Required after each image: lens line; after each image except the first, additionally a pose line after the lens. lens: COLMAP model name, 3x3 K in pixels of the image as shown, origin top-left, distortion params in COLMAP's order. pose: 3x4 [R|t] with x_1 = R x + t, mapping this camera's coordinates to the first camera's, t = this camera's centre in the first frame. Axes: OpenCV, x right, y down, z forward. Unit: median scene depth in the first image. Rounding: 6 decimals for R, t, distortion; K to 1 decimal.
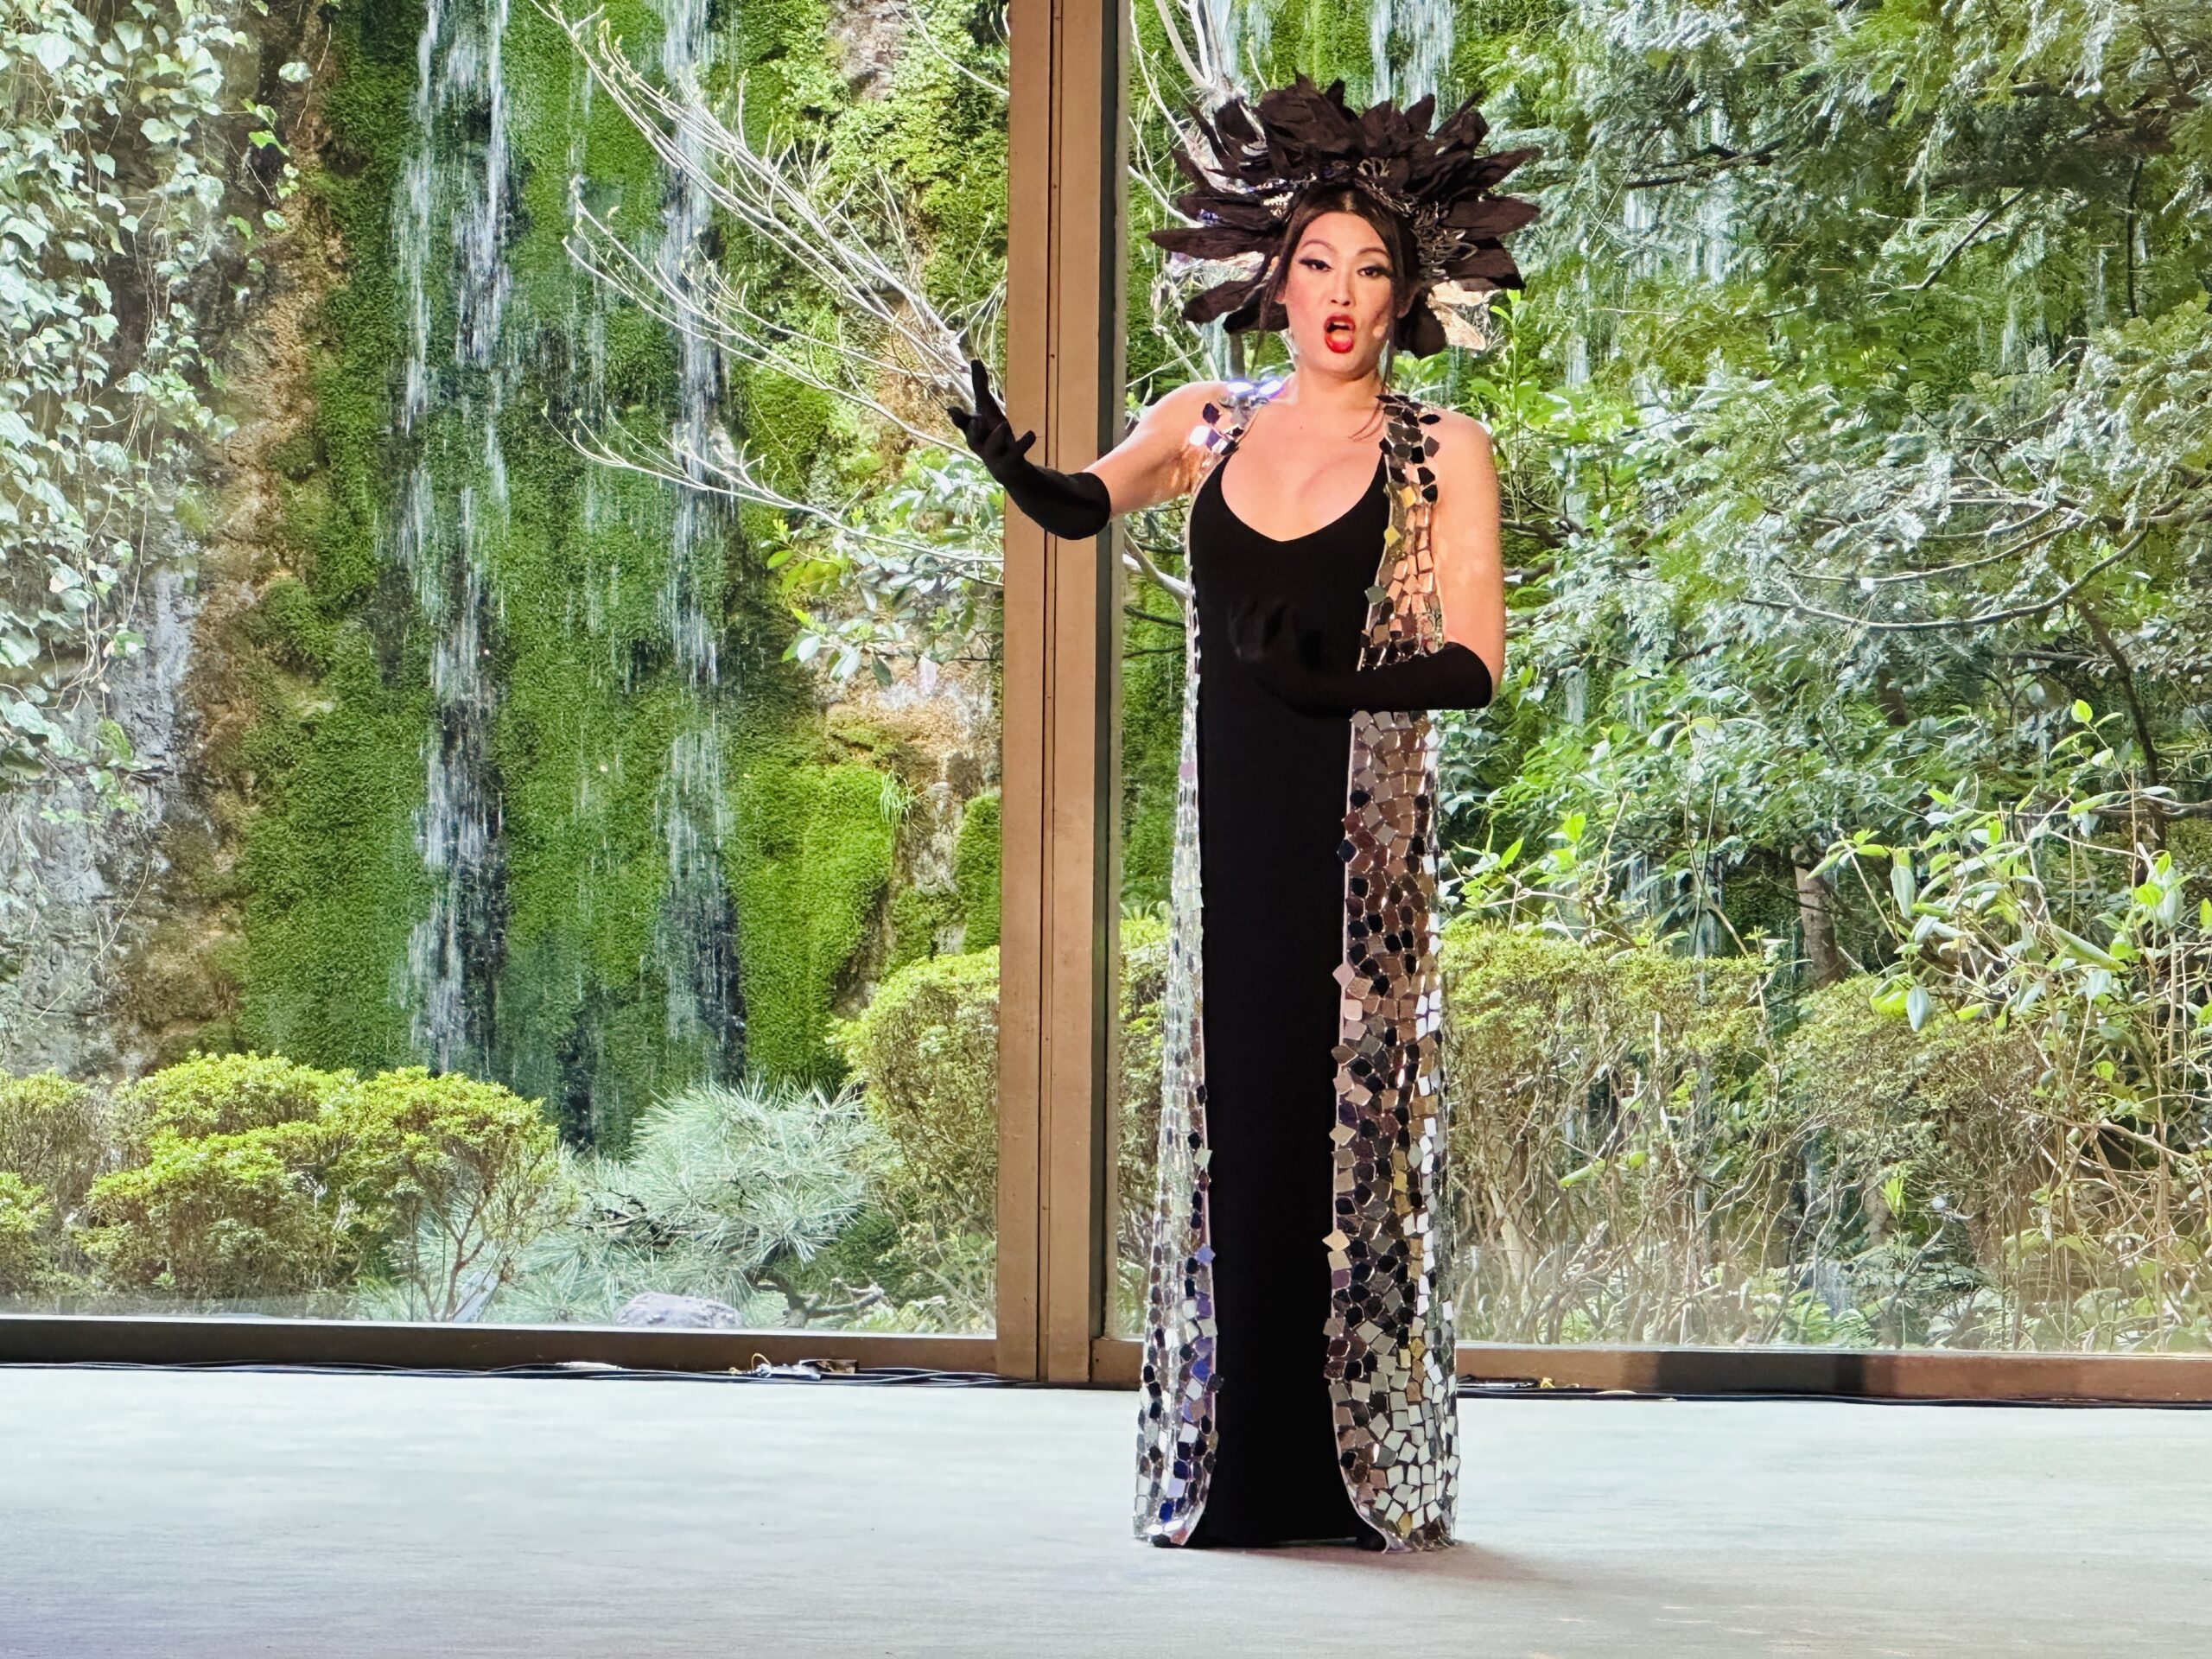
lens RADIAL K [[9577.0, 0, 1102.9], [0, 9577.0, 832.5], [0, 0, 1]] dist [-0.055151, 0.000000]
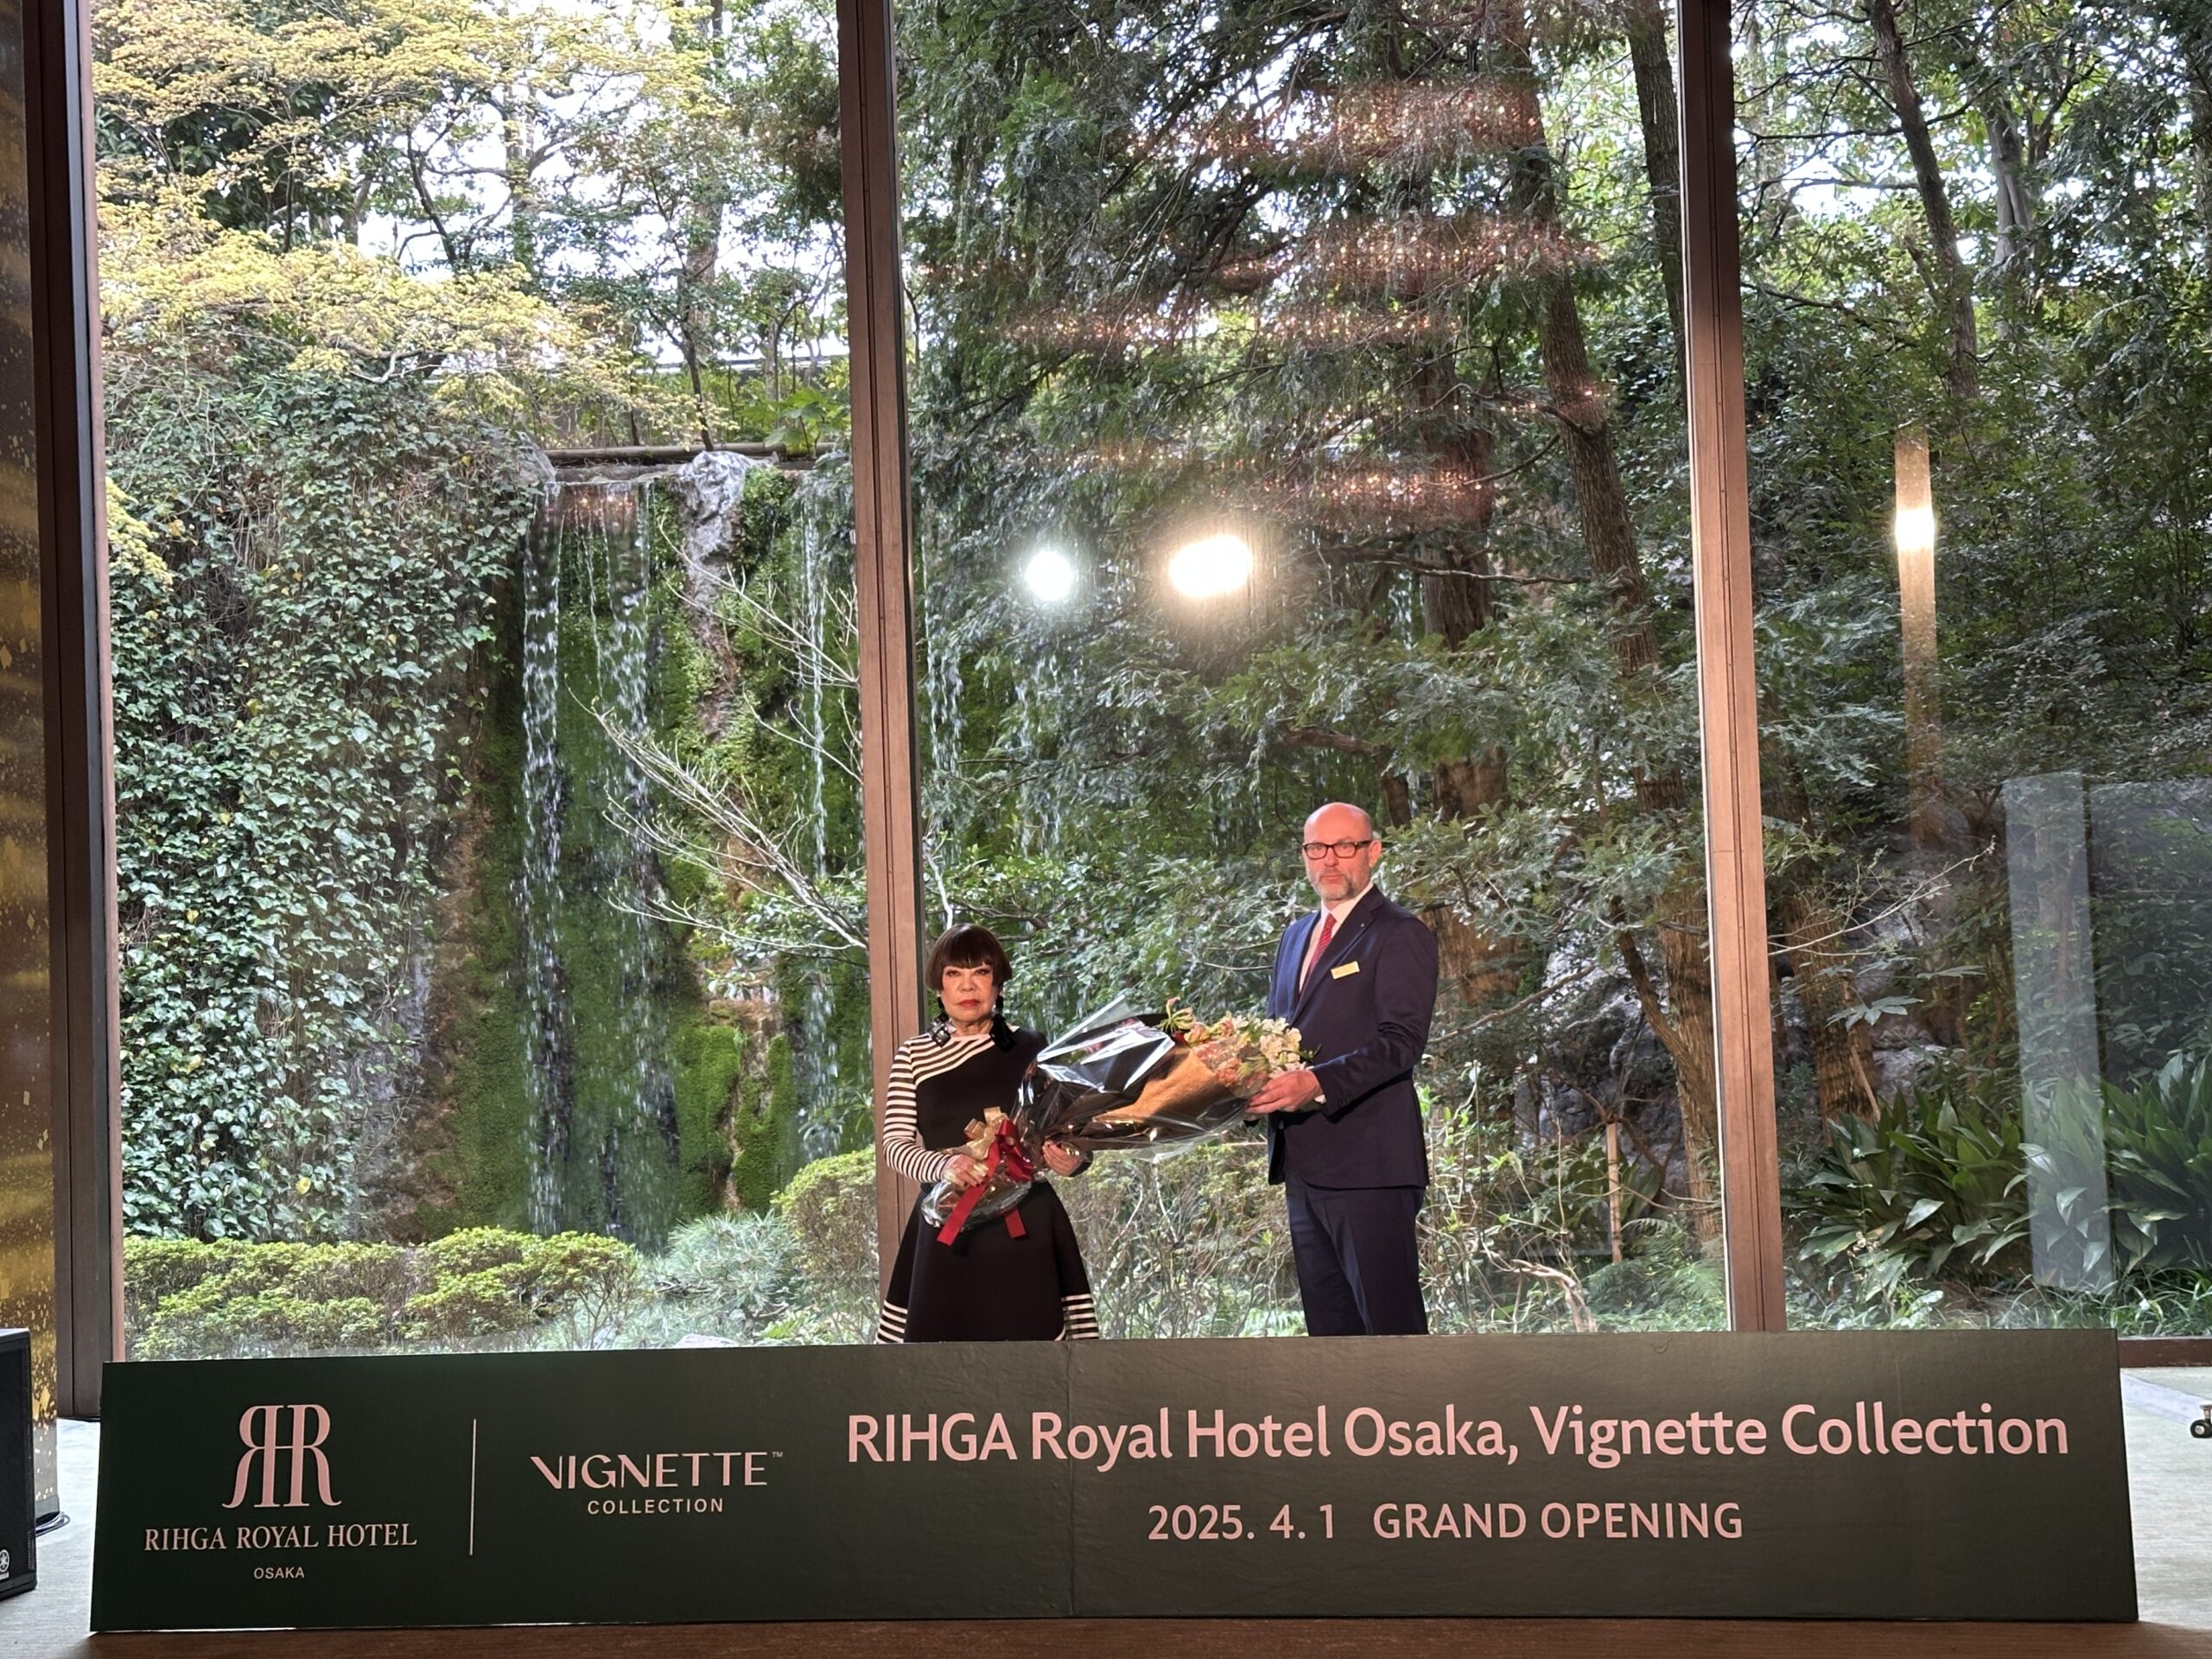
lens RADIAL K [[3274.9, 0, 1069.7], [0, 3274.9, 855.0], [0, 0, 1]] dist [0.163272, 0.000000]
pose [[0.993793, -0.041421, 0.103248, -0.023132], [0.045419, 0.998295, -0.036677, -0.015871], [-0.101552, 0.041139, 0.993979, 0.192537]]
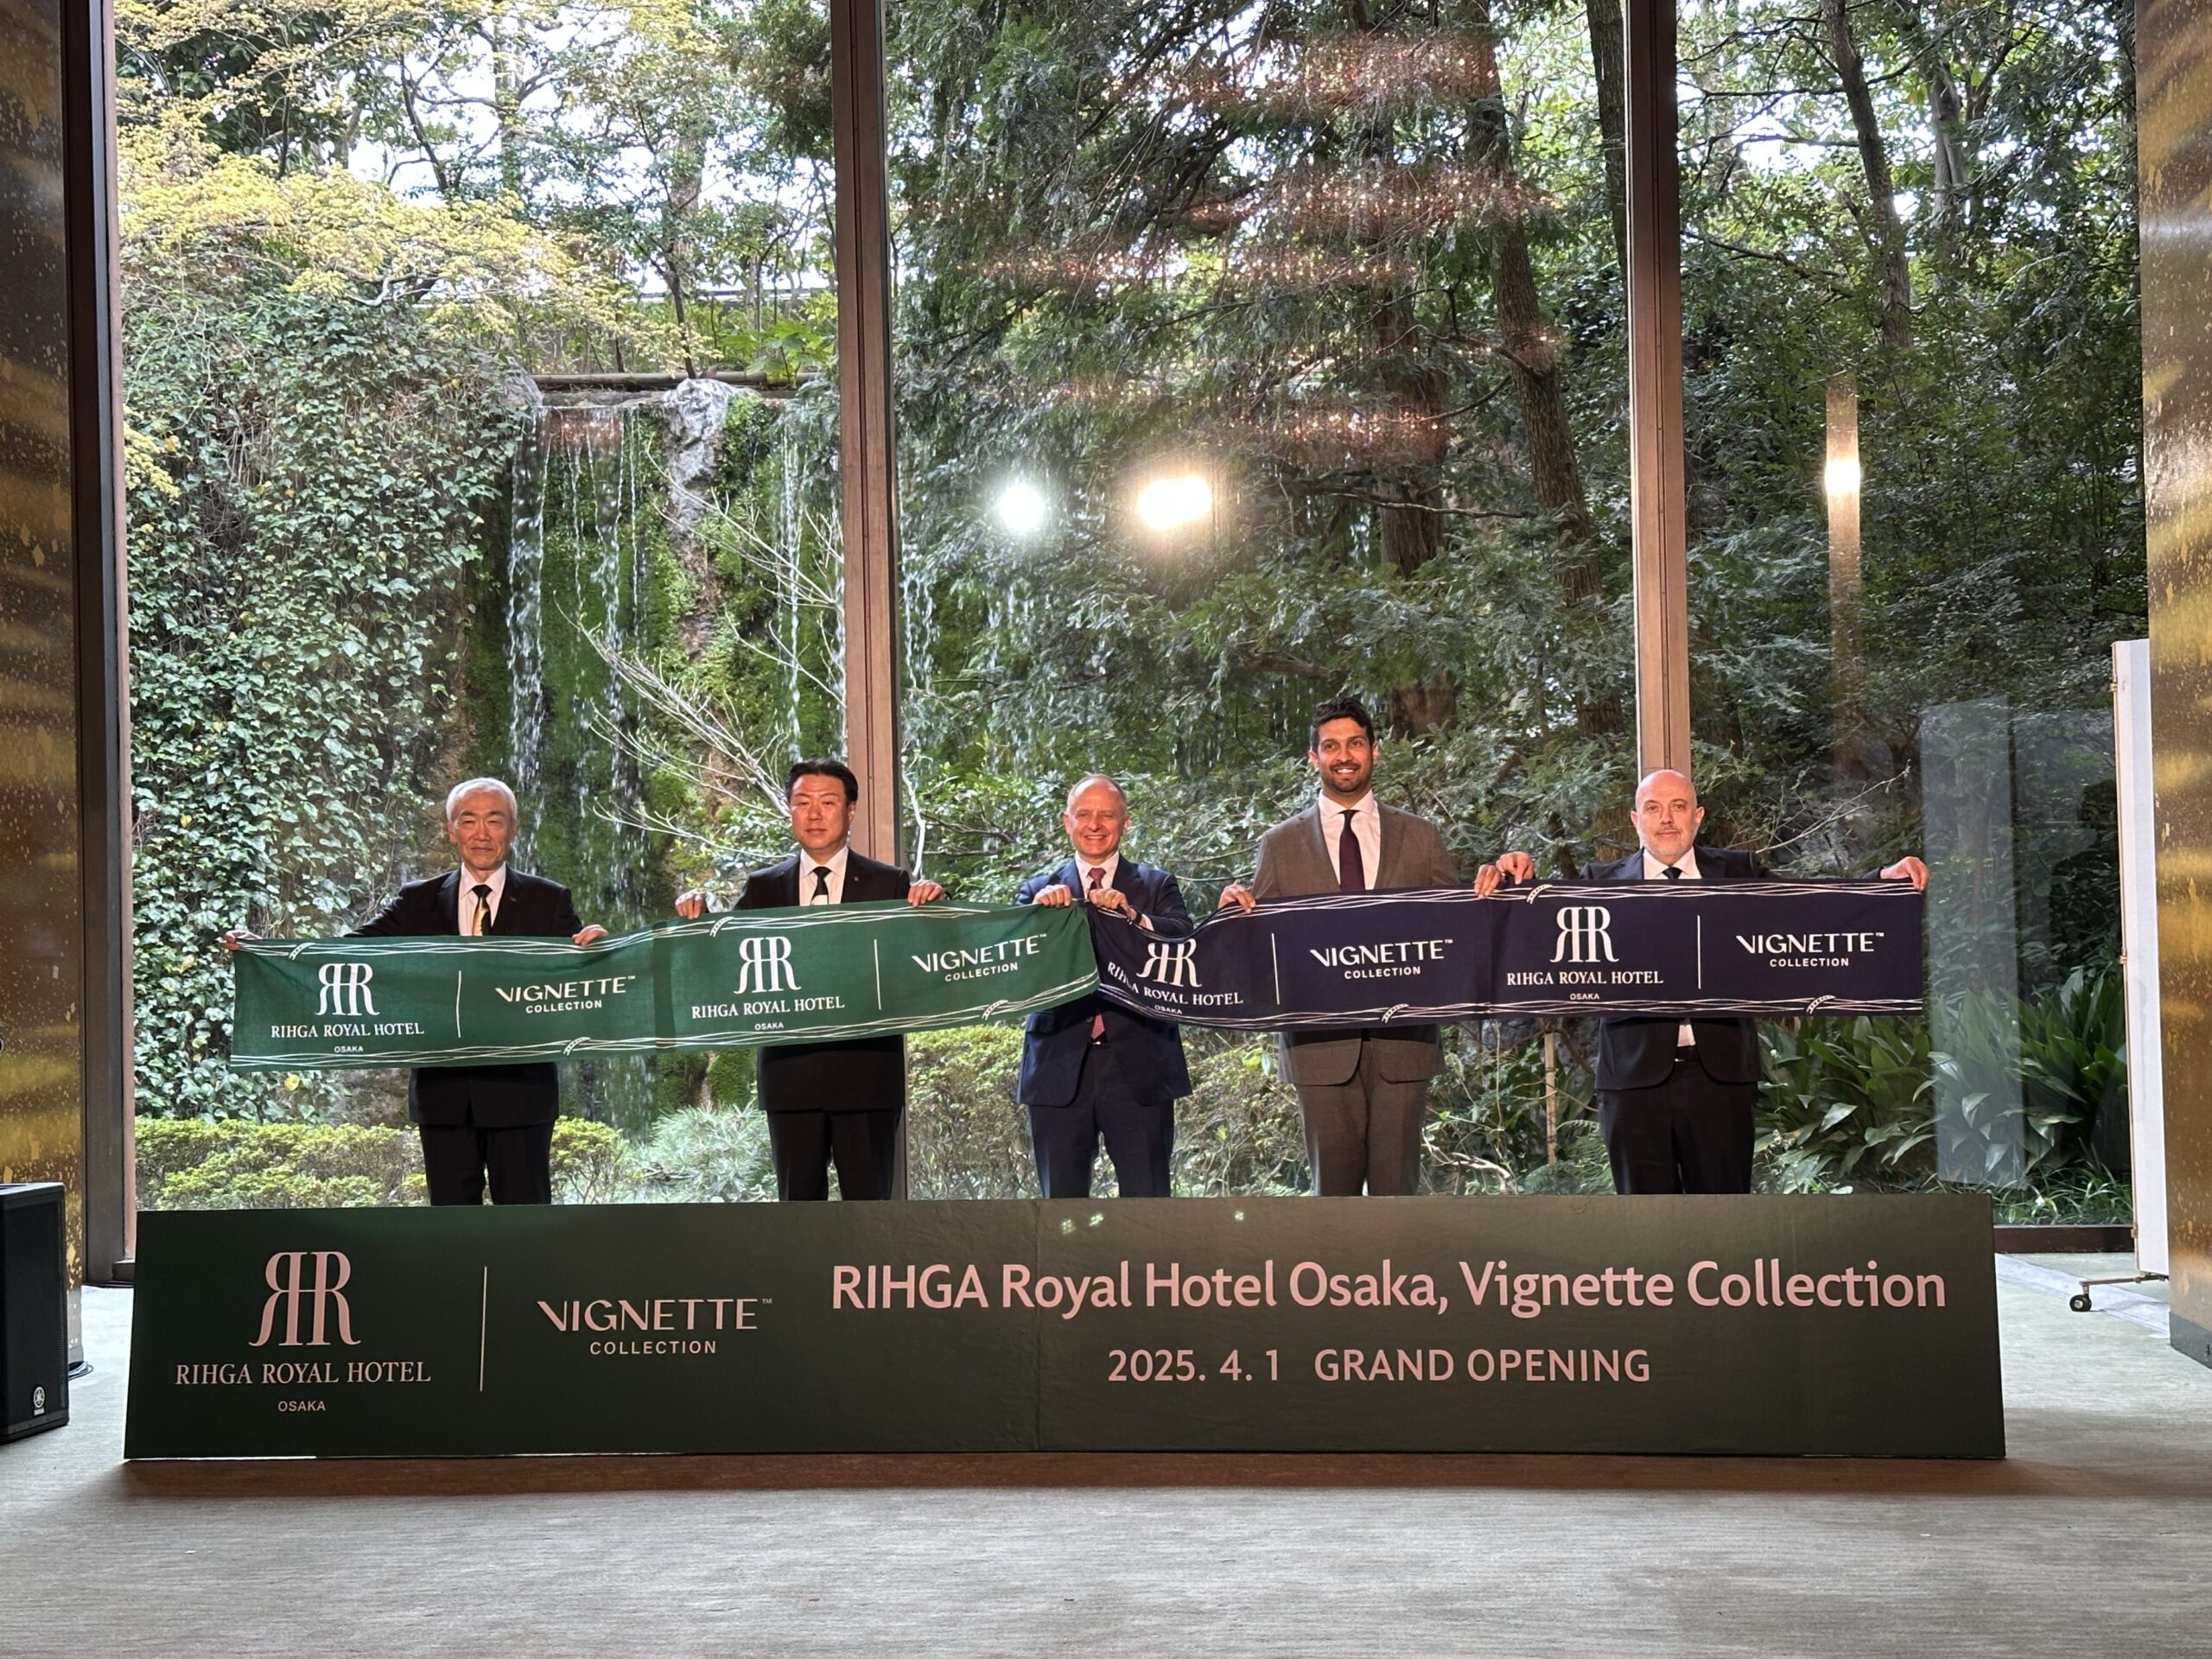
lens RADIAL K [[3215.6, 0, 1102.5], [0, 3215.6, 840.2], [0, 0, 1]] dist [0.165282, 0.000000]
pose [[0.991838, -0.029352, 0.124084, -0.025872], [0.032017, 0.999296, -0.019543, -0.012234], [-0.123423, 0.023356, 0.992079, 0.176590]]
